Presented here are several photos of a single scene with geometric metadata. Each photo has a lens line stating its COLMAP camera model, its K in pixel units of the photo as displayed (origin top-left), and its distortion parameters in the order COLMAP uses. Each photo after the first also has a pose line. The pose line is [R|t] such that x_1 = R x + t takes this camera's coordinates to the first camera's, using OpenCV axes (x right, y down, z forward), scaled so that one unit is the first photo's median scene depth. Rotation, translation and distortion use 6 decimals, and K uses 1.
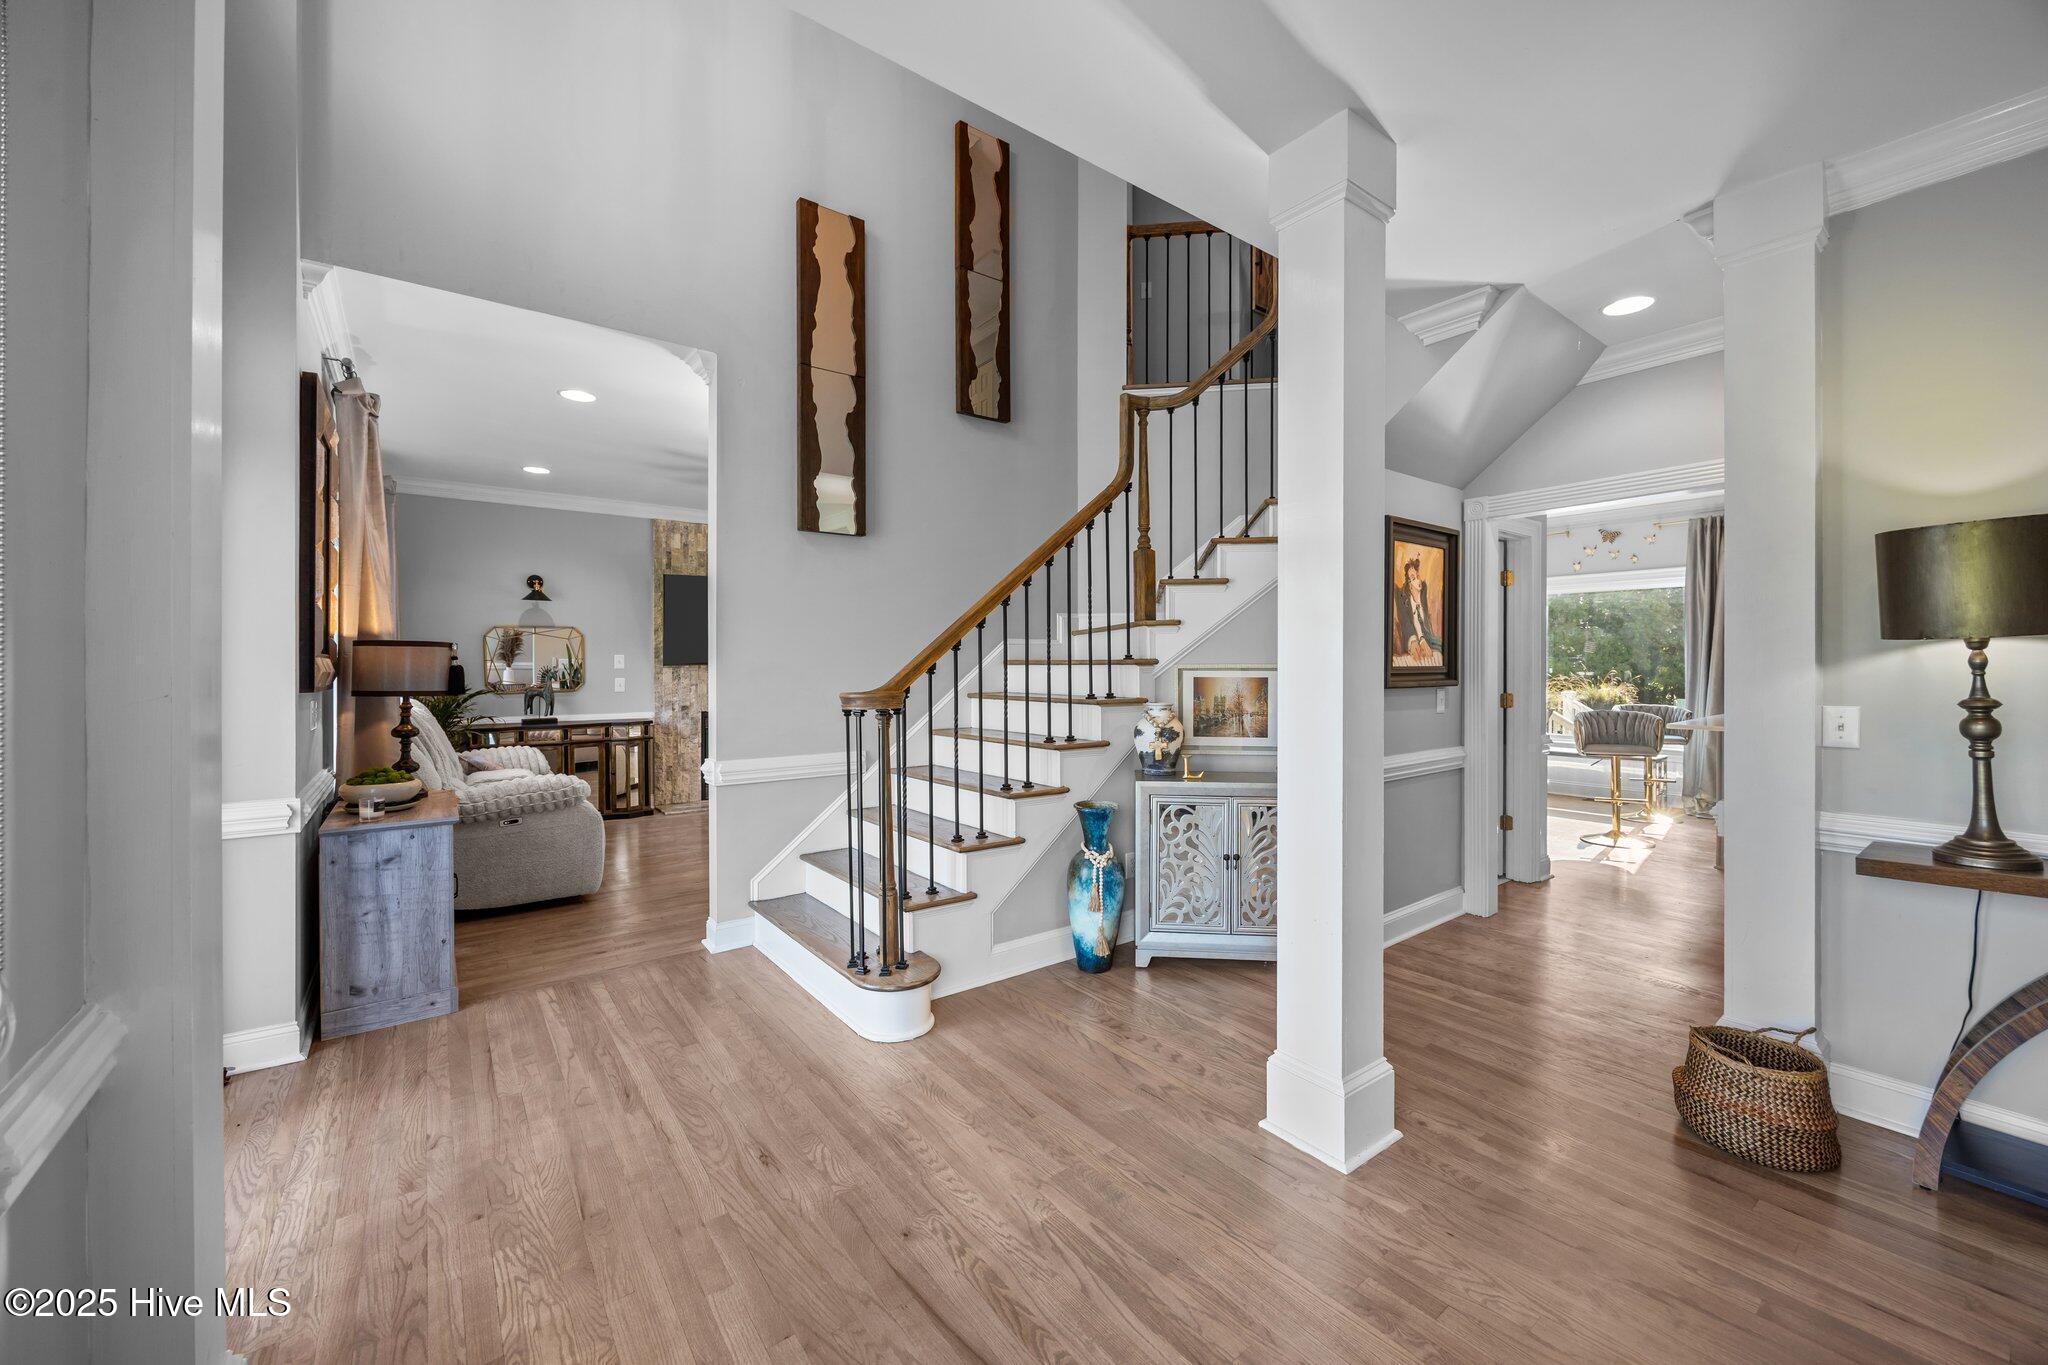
lens RADIAL K [[786.3, 0, 1031.6], [0, 786.3, 668.4], [0, 0, 1]] dist [0.000666, 0.000204]
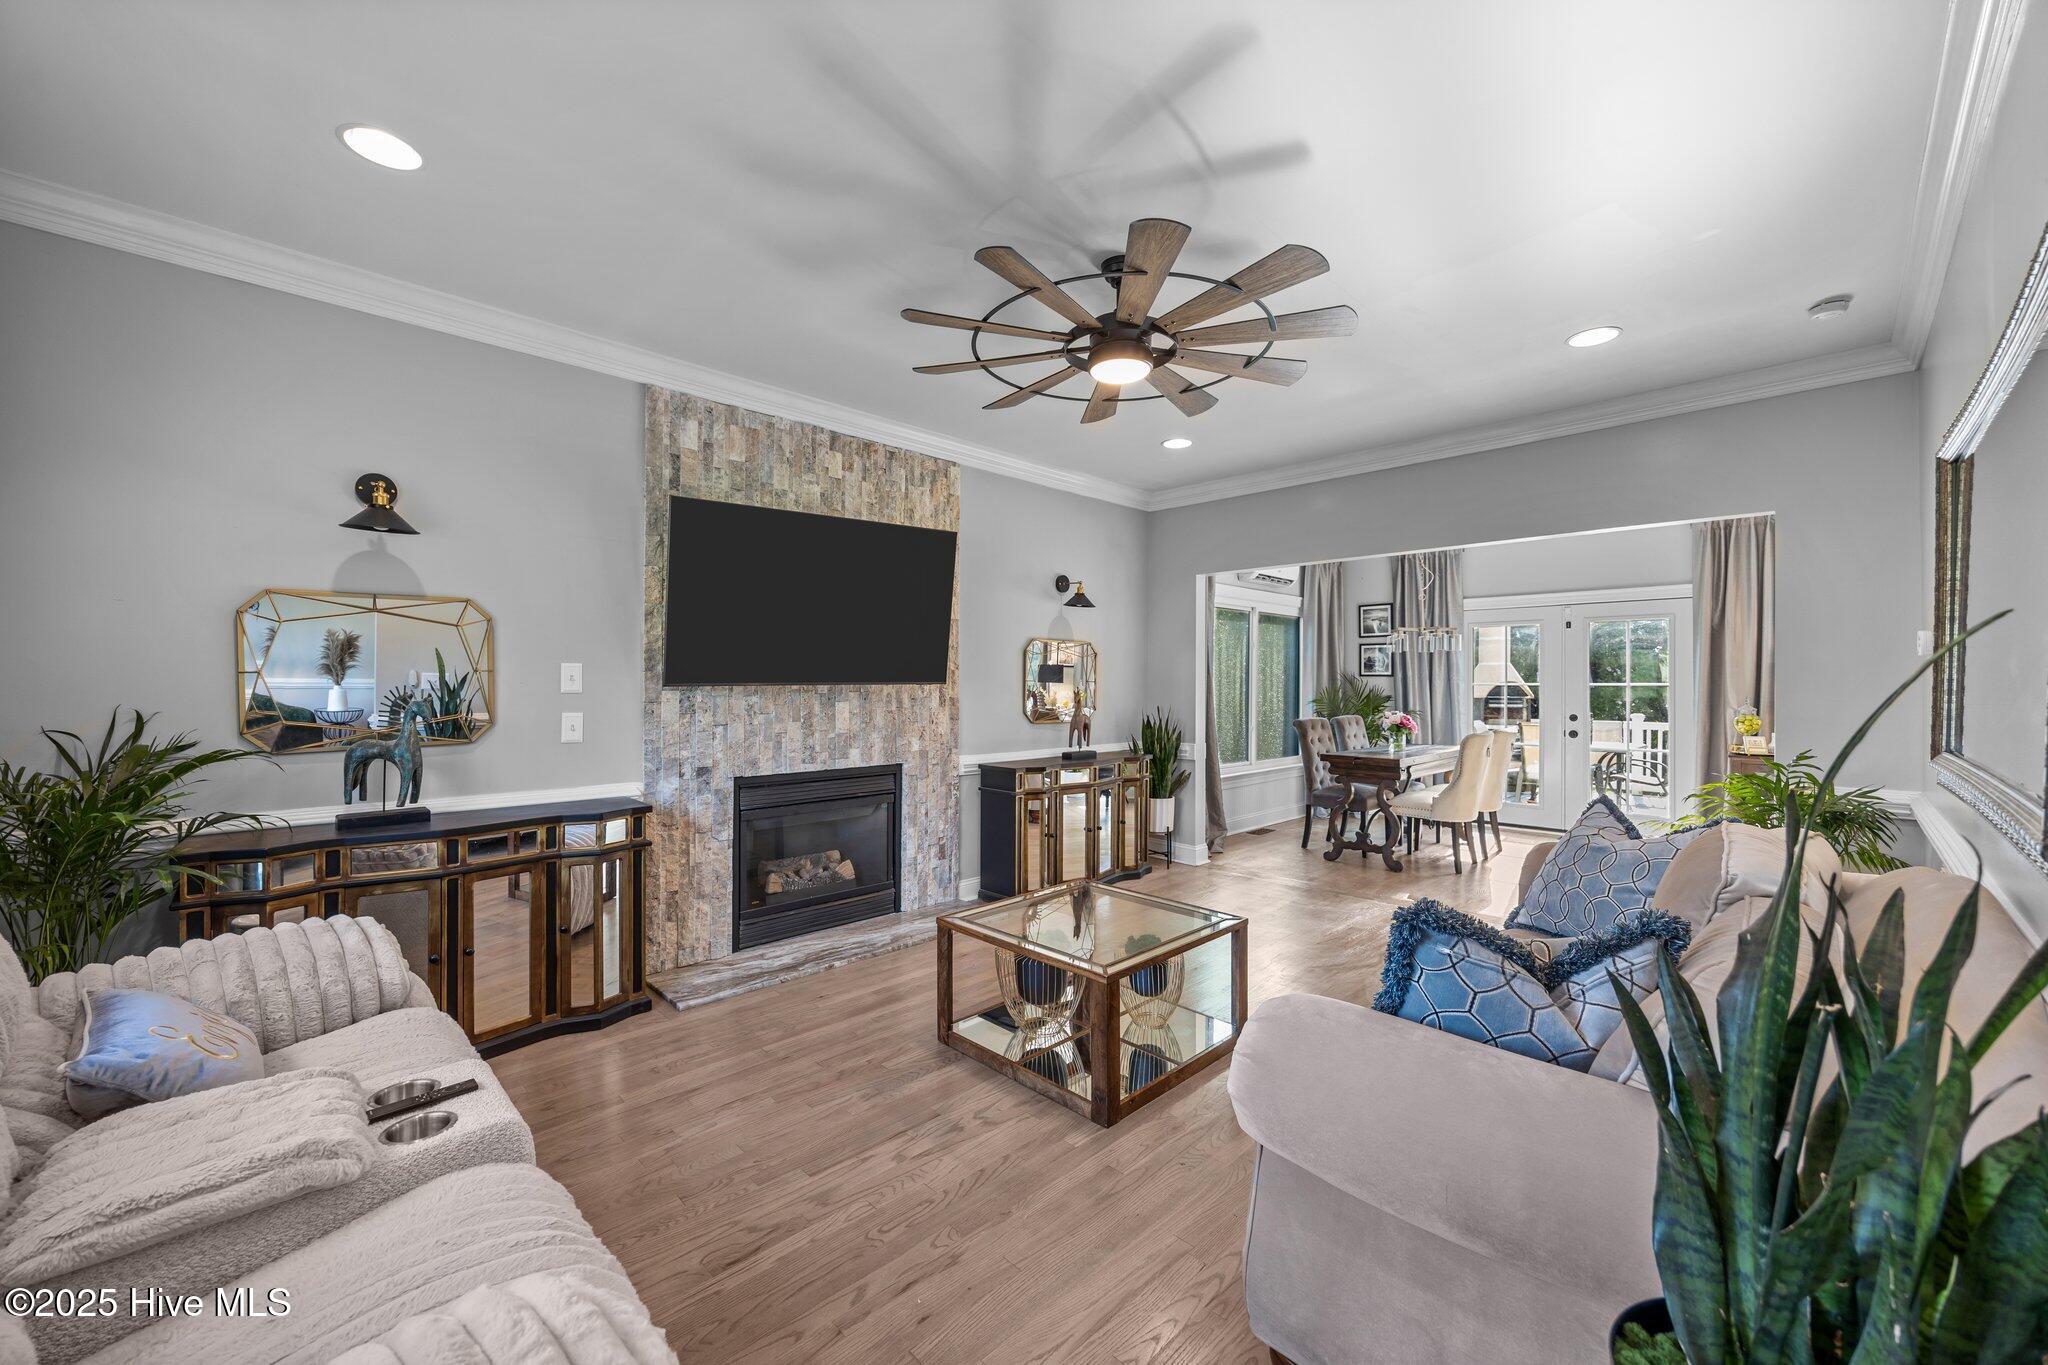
lens RADIAL K [[788.8, 0, 1030.4], [0, 788.8, 679.8], [0, 0, 1]] dist [-0.003614, -0.000226]
pose [[0.992020, 0.004383, 0.126005, -0.321004], [-0.002999, 0.999933, -0.011174, -0.002913], [-0.126045, 0.010707, 0.991967, 0.514439]]
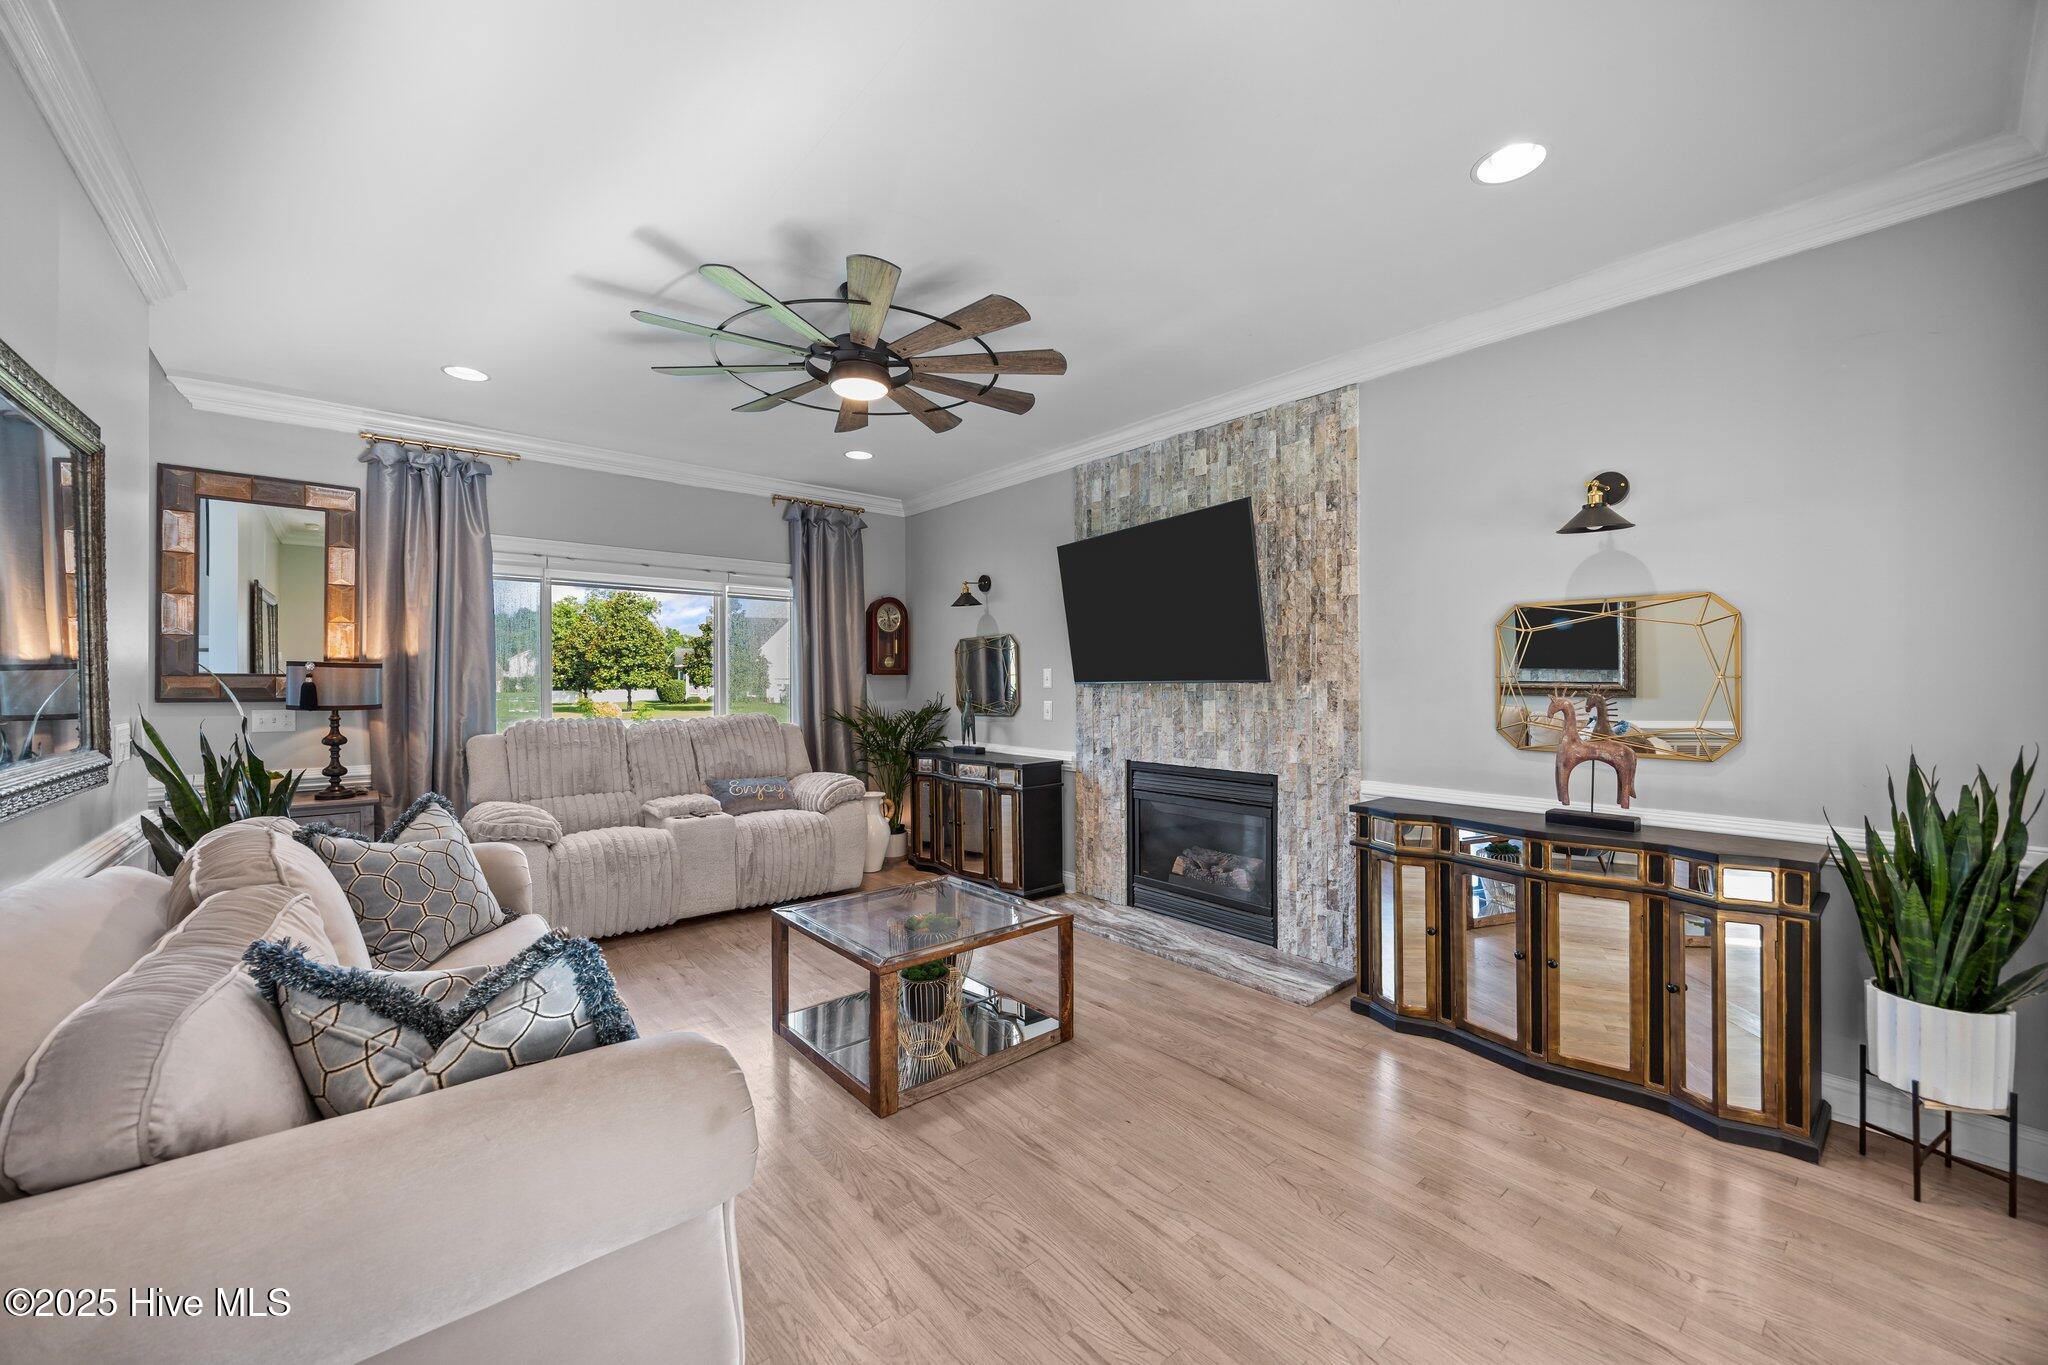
lens RADIAL K [[788.8, 0, 1030.4], [0, 788.8, 679.8], [0, 0, 1]] dist [-0.003614, -0.000226]
pose [[0.054093, -0.000353, -0.998536, 0.203263], [-0.005972, 0.999982, -0.000677, -0.006644], [0.998518, 0.006000, 0.054090, 0.972047]]
